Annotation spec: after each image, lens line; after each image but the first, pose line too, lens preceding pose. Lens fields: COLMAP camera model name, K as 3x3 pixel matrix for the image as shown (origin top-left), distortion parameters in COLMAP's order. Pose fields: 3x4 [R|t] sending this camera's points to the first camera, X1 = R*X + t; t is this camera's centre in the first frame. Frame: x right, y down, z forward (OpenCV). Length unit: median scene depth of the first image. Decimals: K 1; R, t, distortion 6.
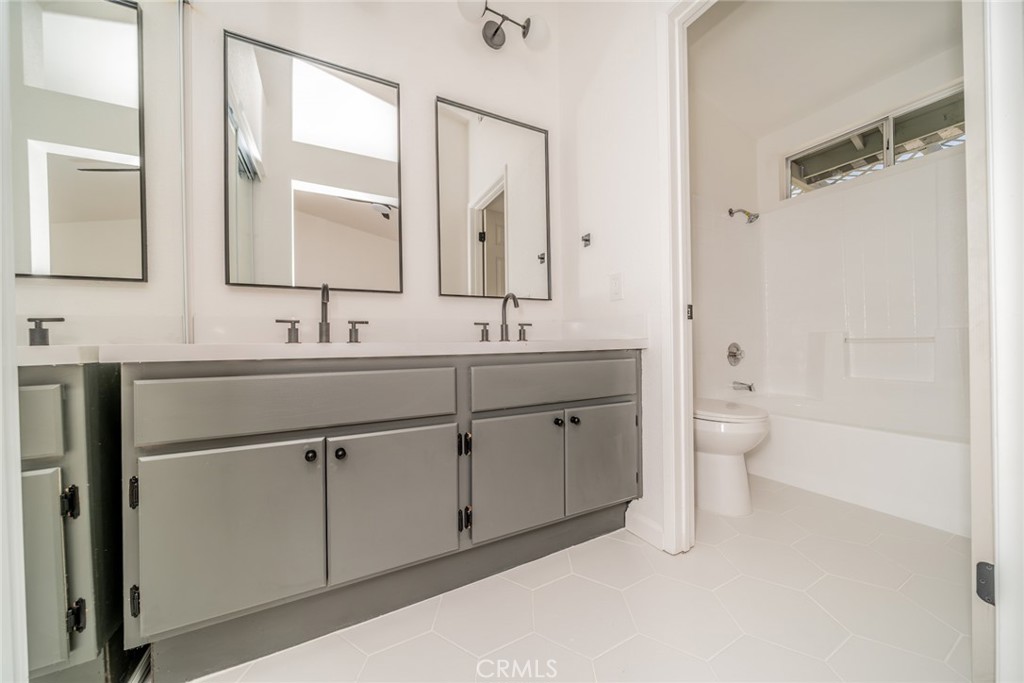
lens RADIAL K [[349.6, 0, 509.8], [0, 349.6, 341.9], [0, 0, 1]] dist [0.000349, 0.000096]
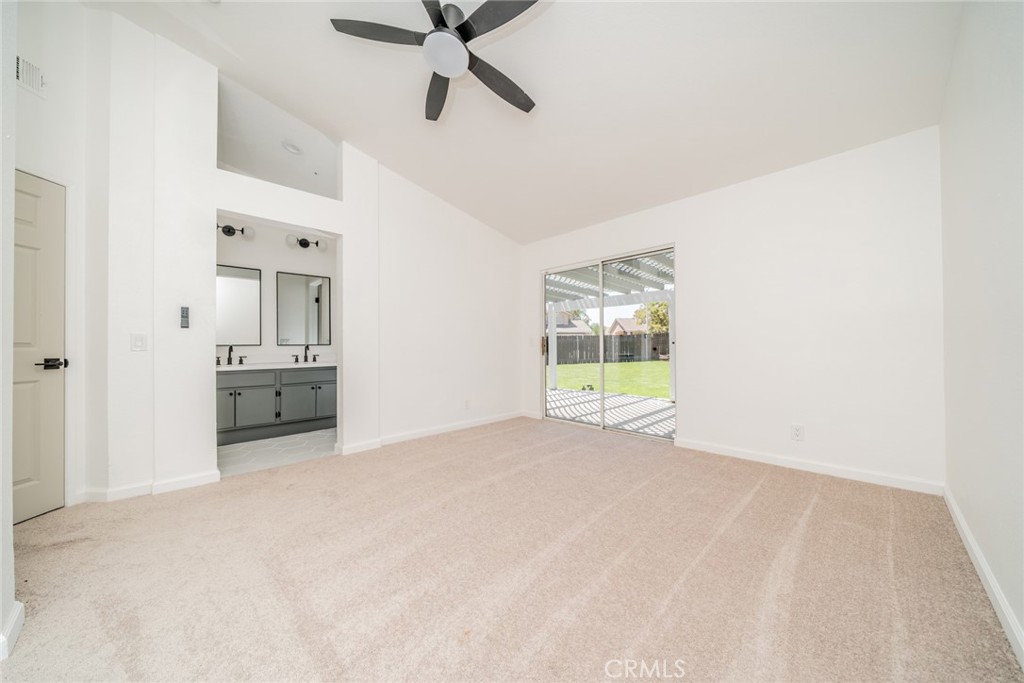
lens RADIAL K [[349.6, 0, 513.8], [0, 349.6, 342.0], [0, 0, 1]] dist [0.000349, 0.000096]
pose [[0.959104, 0.012980, 0.282756, 1.144804], [-0.011474, 0.999910, -0.006984, -0.233573], [-0.282821, 0.003454, 0.959167, -3.066043]]
